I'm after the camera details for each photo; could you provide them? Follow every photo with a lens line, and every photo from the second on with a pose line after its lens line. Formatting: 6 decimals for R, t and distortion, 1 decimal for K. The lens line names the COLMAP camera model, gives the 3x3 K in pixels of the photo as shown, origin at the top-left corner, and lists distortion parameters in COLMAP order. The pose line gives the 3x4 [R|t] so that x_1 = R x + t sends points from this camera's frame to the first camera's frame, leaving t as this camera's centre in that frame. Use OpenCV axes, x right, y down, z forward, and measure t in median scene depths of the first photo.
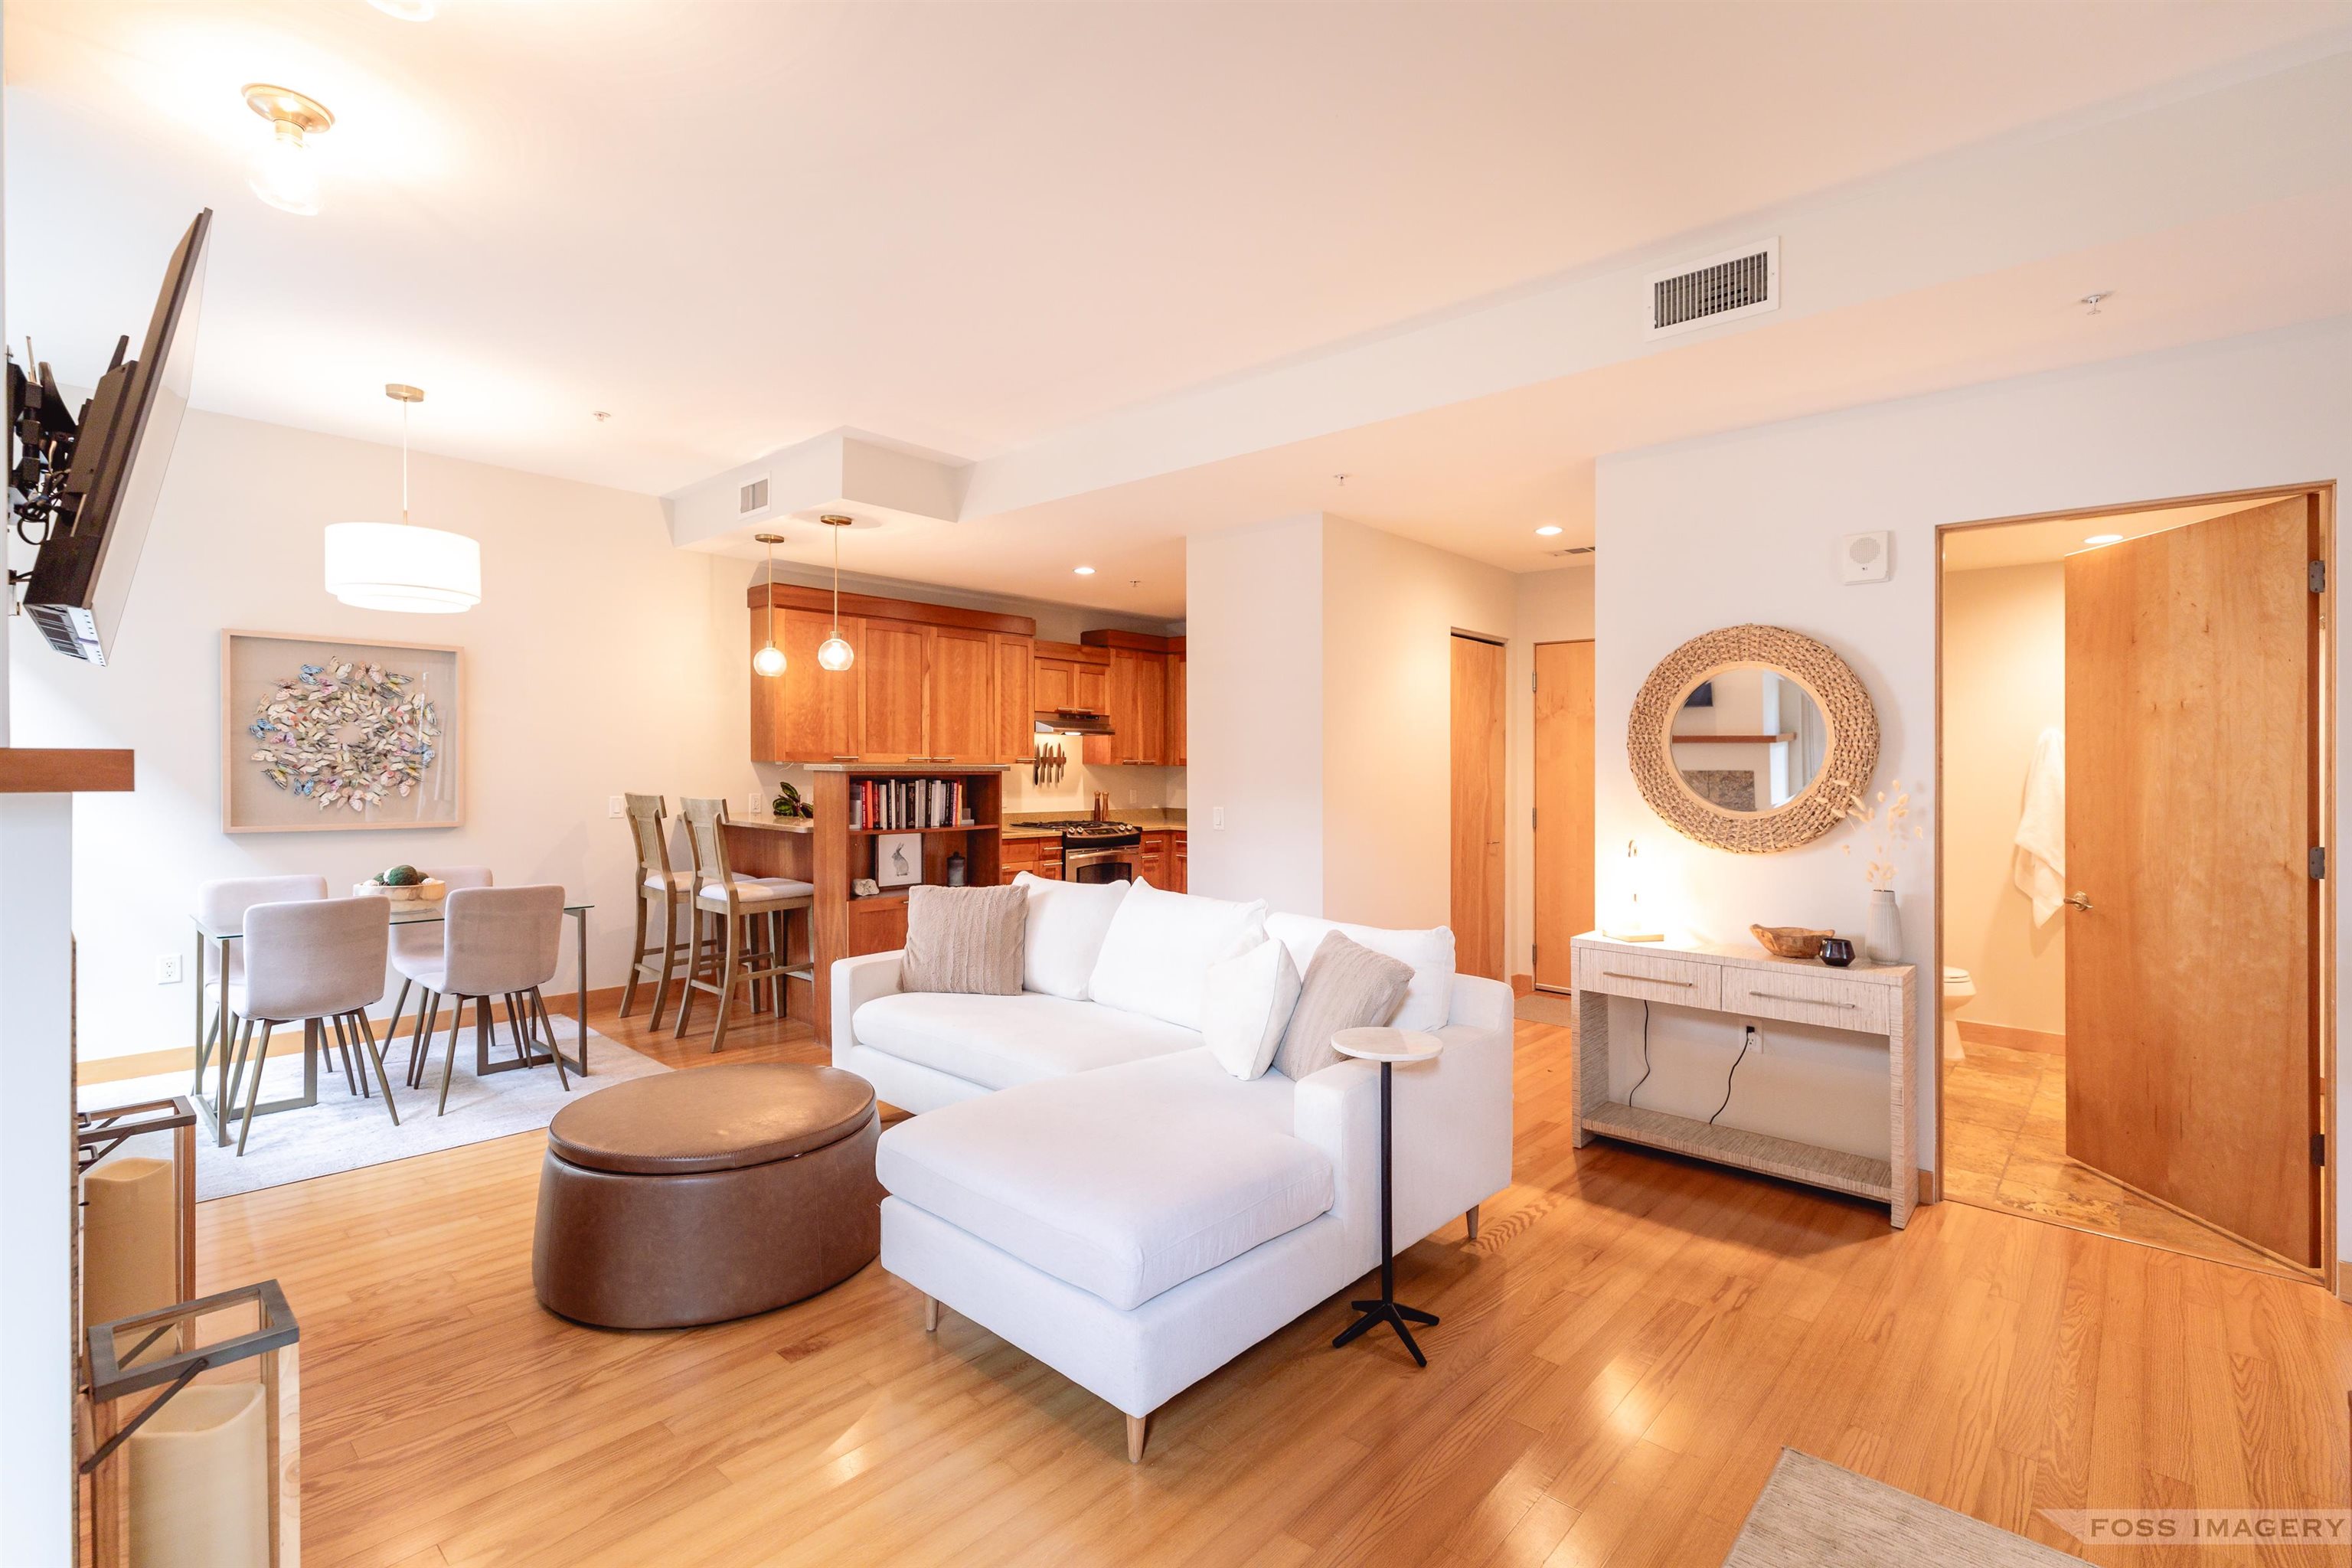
lens RADIAL K [[1072.0, 0, 1190.4], [0, 1072.0, 763.7], [0, 0, 1]] dist [0.001780, -0.000065]
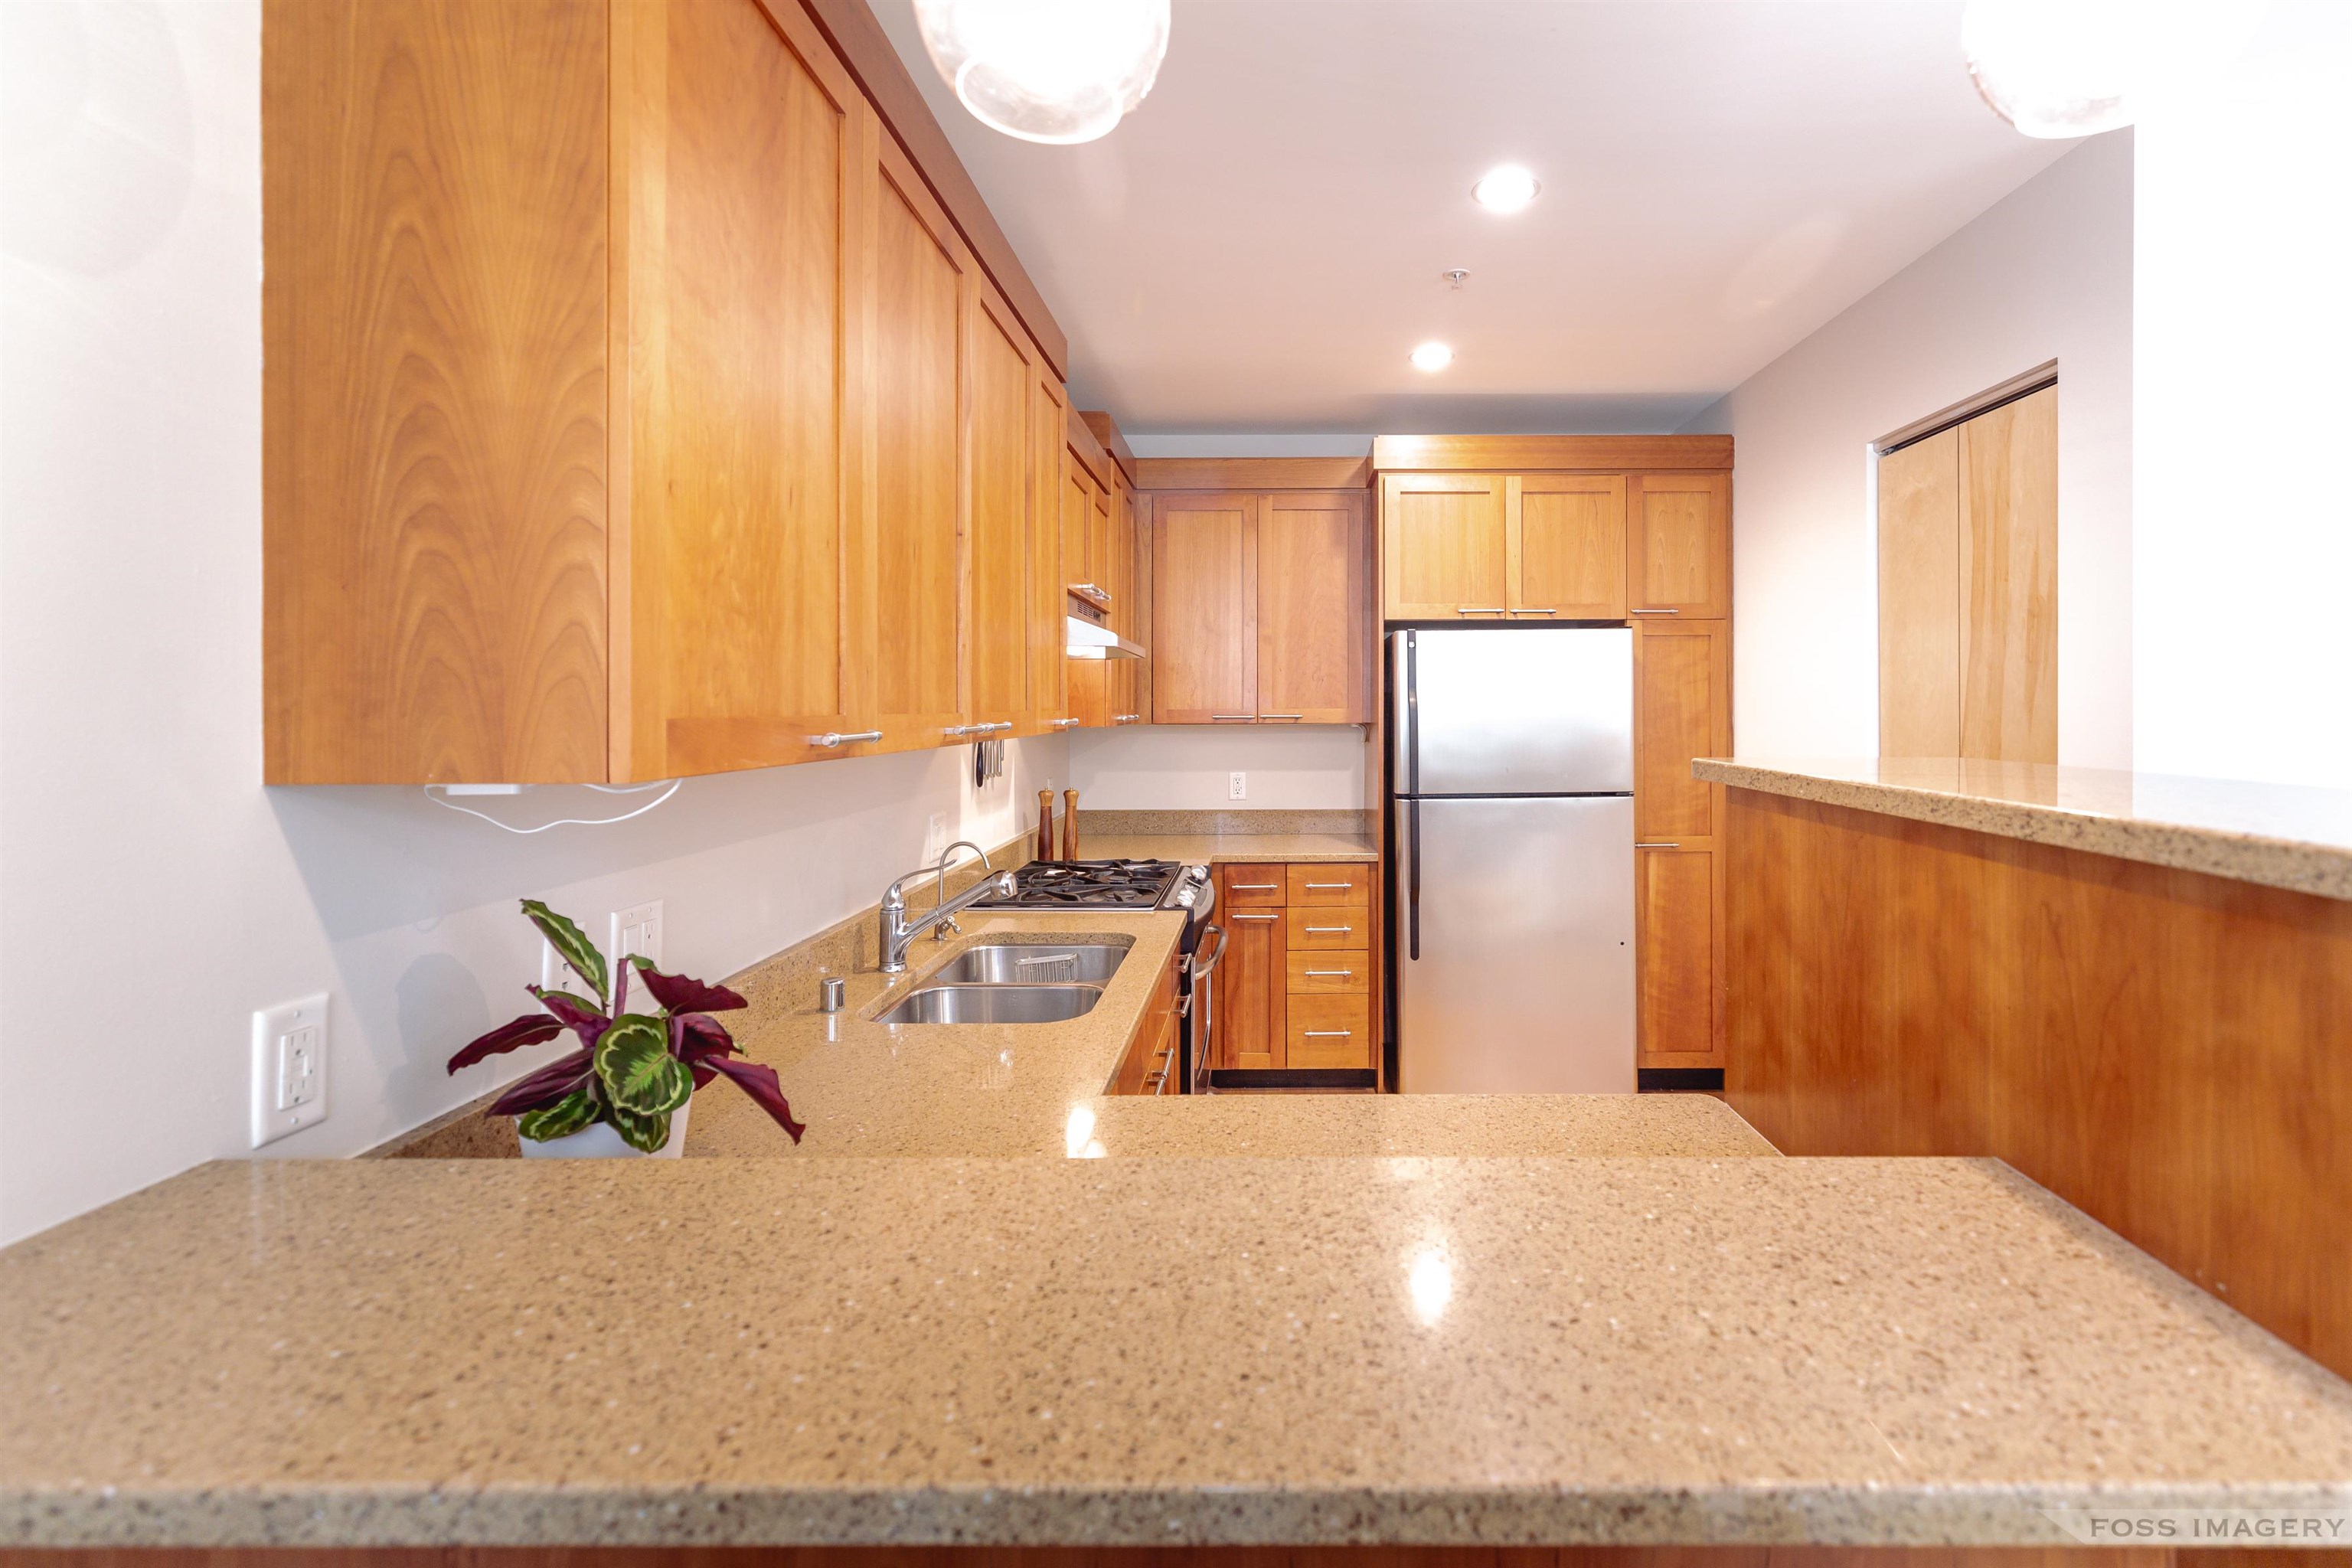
lens RADIAL K [[1090.4, 0, 1289.9], [0, 1090.4, 703.5], [0, 0, 1]] dist [0.000295, 0.000056]
pose [[0.742336, -0.011314, 0.669933, -0.490769], [0.011150, 0.999928, 0.004533, -0.015351], [-0.669935, 0.004105, 0.742408, 0.968392]]
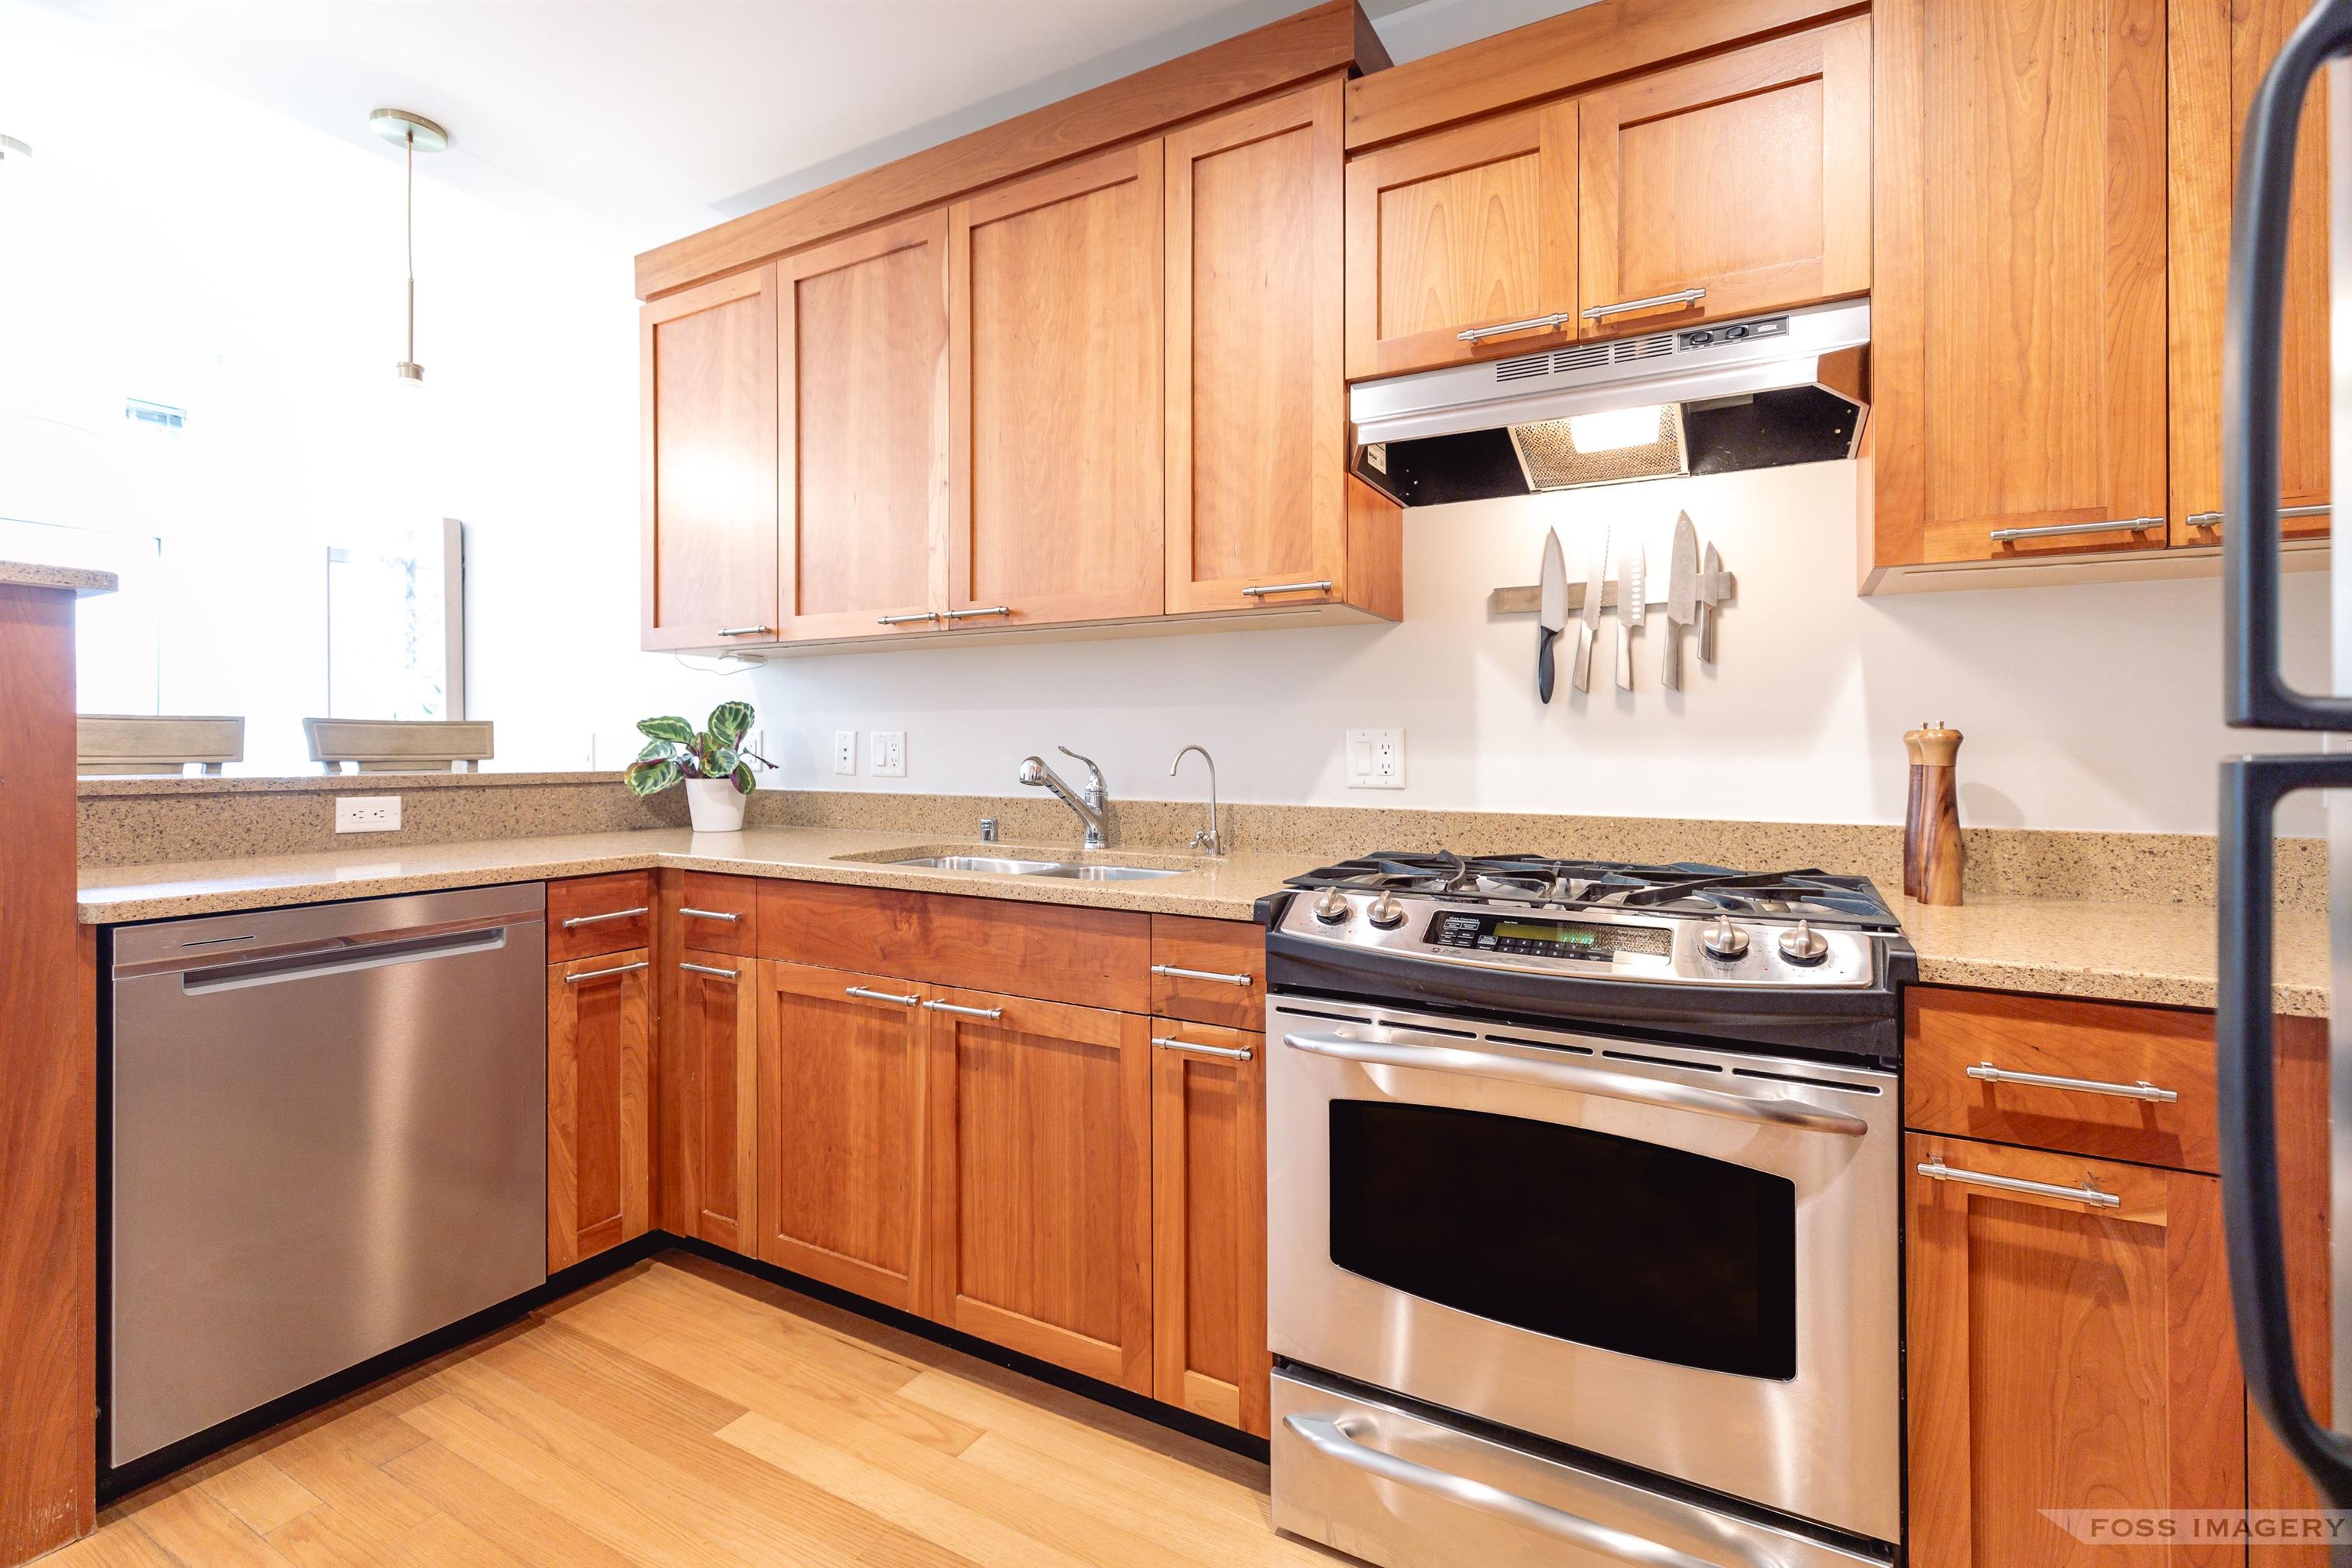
lens RADIAL K [[1028.6, 0, 1173.2], [0, 1028.6, 741.0], [0, 0, 1]] dist [-0.002389, -0.000074]
pose [[0.231897, -0.016723, -0.972597, 0.096314], [-0.000209, 0.999851, -0.017242, 0.050343], [0.972740, 0.004201, 0.231859, 1.317494]]
